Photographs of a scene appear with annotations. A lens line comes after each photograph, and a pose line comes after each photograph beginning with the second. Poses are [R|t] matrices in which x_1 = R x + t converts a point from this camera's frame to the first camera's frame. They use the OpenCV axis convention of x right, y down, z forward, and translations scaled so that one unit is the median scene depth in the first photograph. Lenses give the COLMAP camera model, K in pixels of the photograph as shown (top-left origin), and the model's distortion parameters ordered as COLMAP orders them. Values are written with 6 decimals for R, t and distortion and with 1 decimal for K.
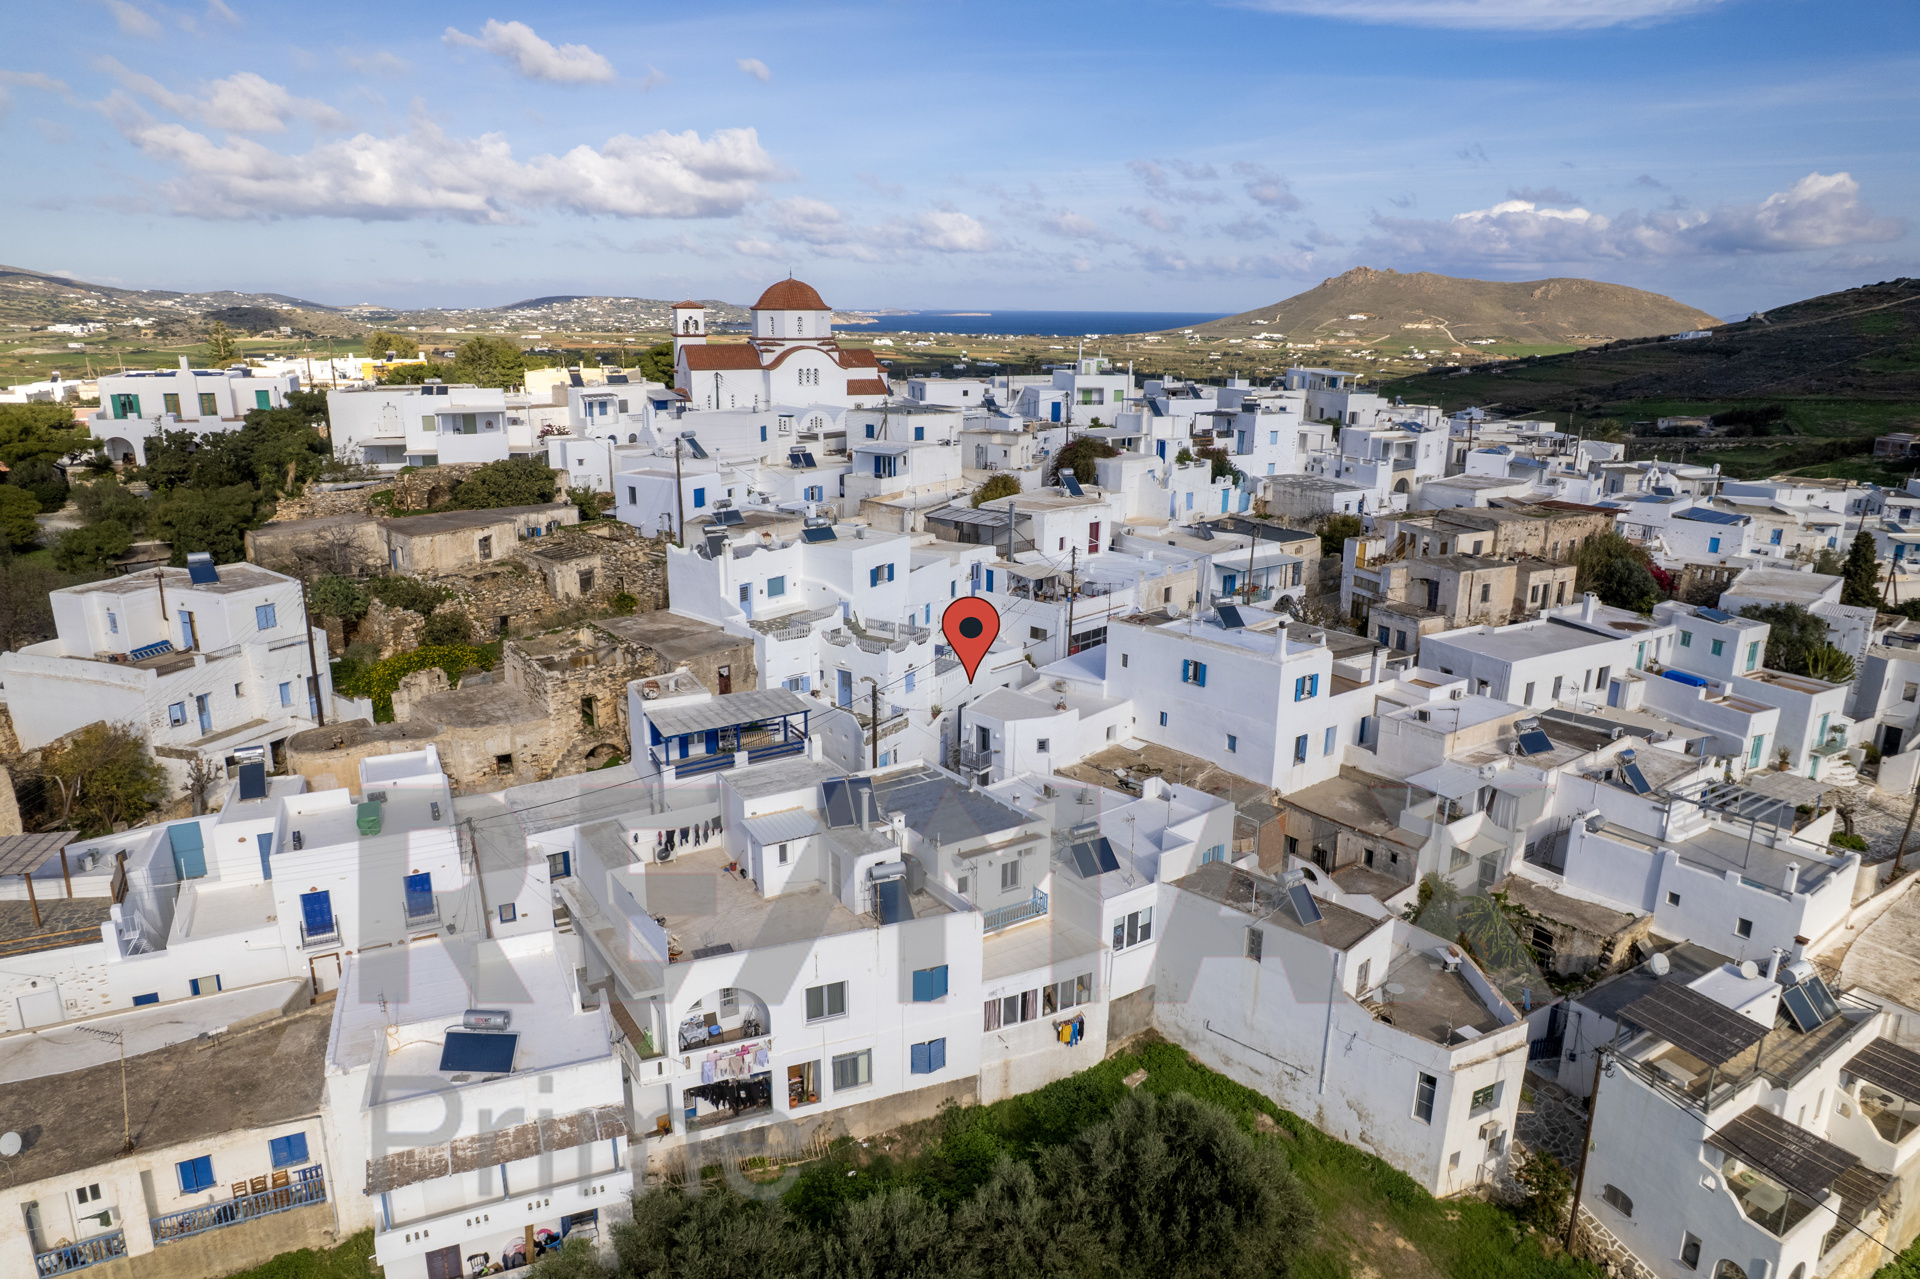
lens RADIAL K [[1204.0, 0, 960.0], [0, 1204.0, 639.5], [0, 0, 1]] dist [-0.097505, 0.071324]
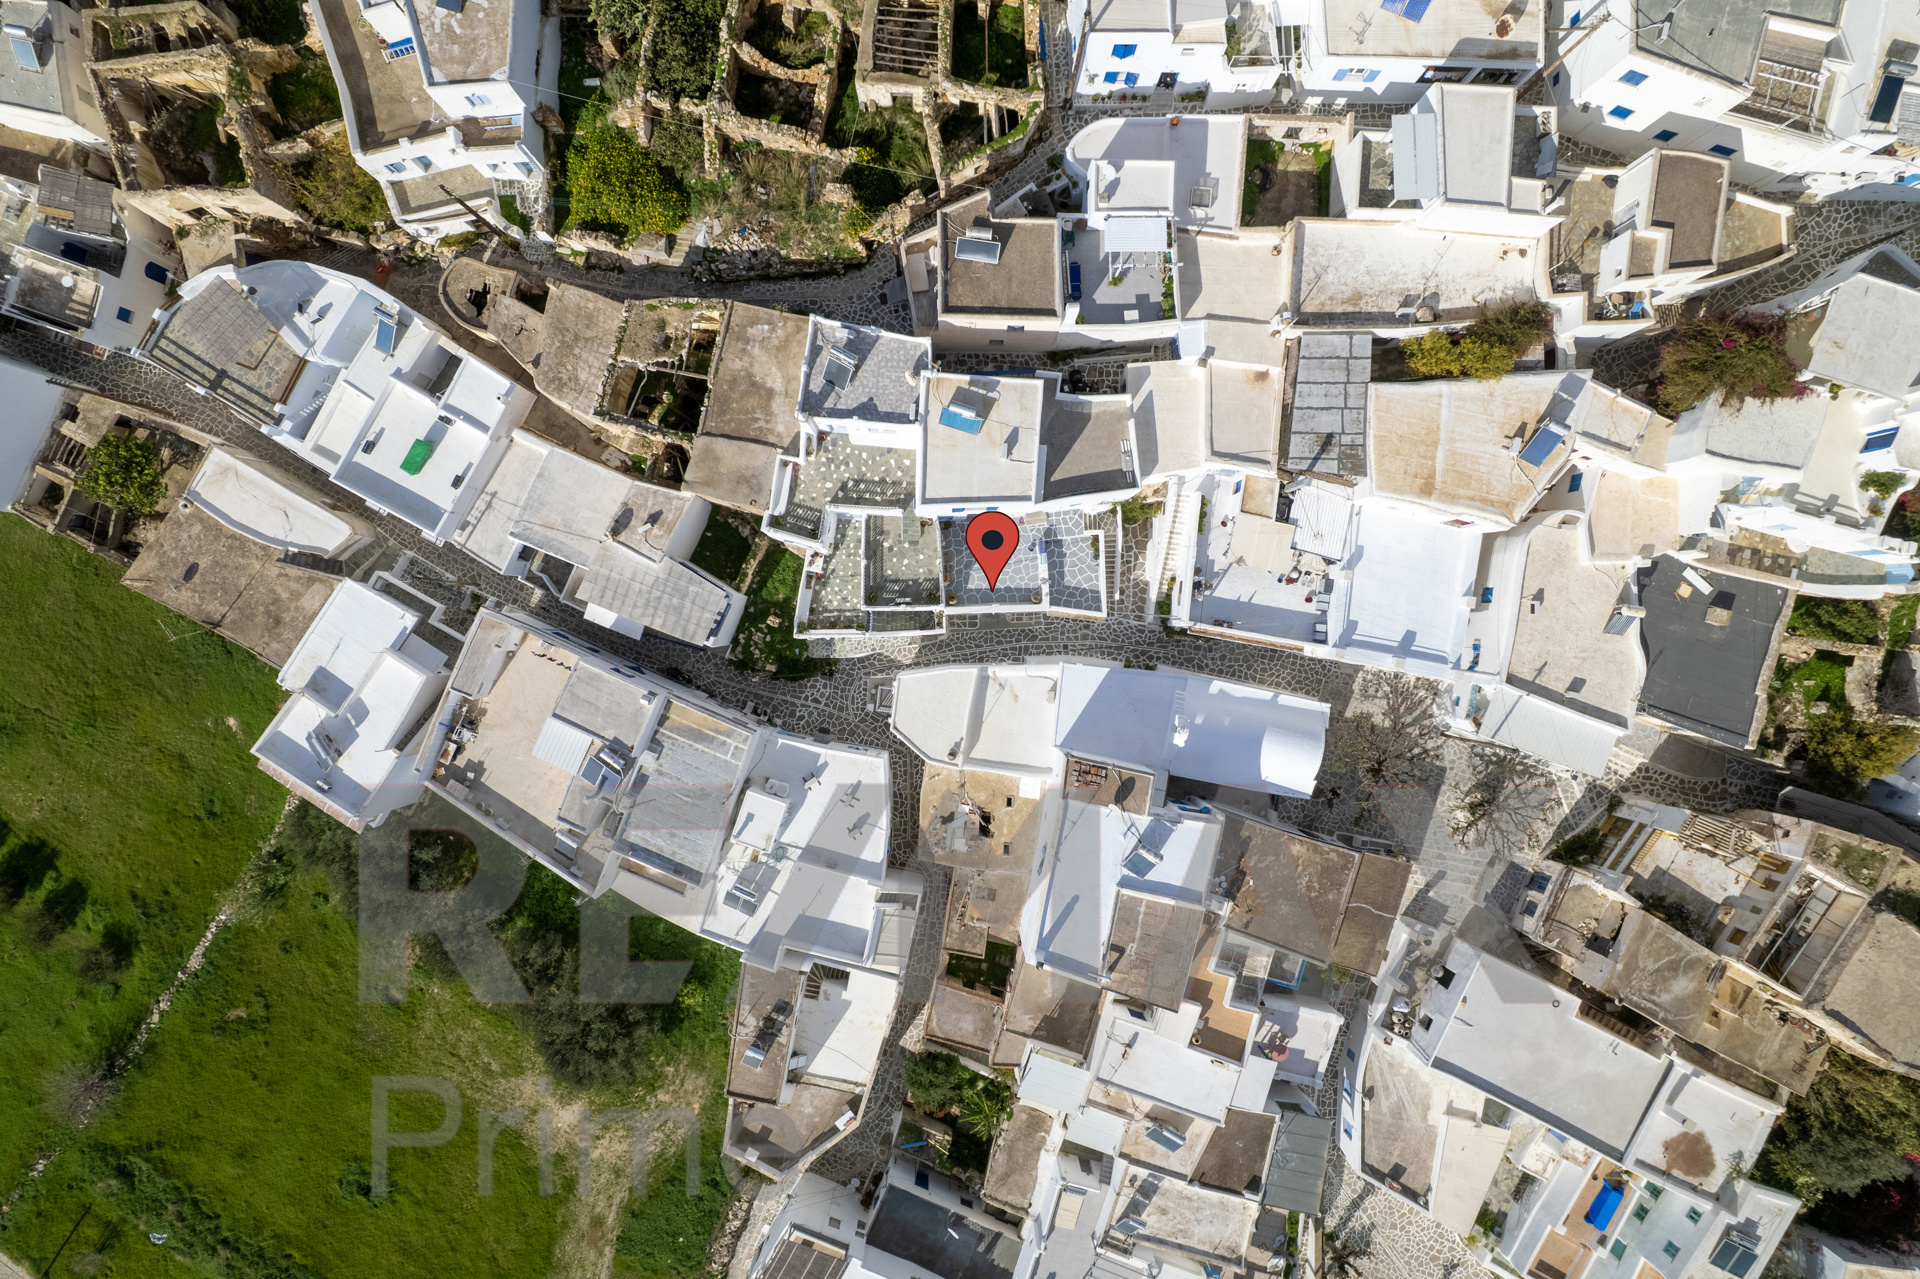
lens RADIAL K [[1223.1, 0, 951.8], [0, 1223.1, 640.7], [0, 0, 1]] dist [-0.077336, 0.073264]
pose [[0.563651, 0.826000, -0.004651, 0.004562], [-0.222086, 0.156967, 0.962309, -0.612710], [0.795598, -0.541374, 0.271917, 0.489305]]
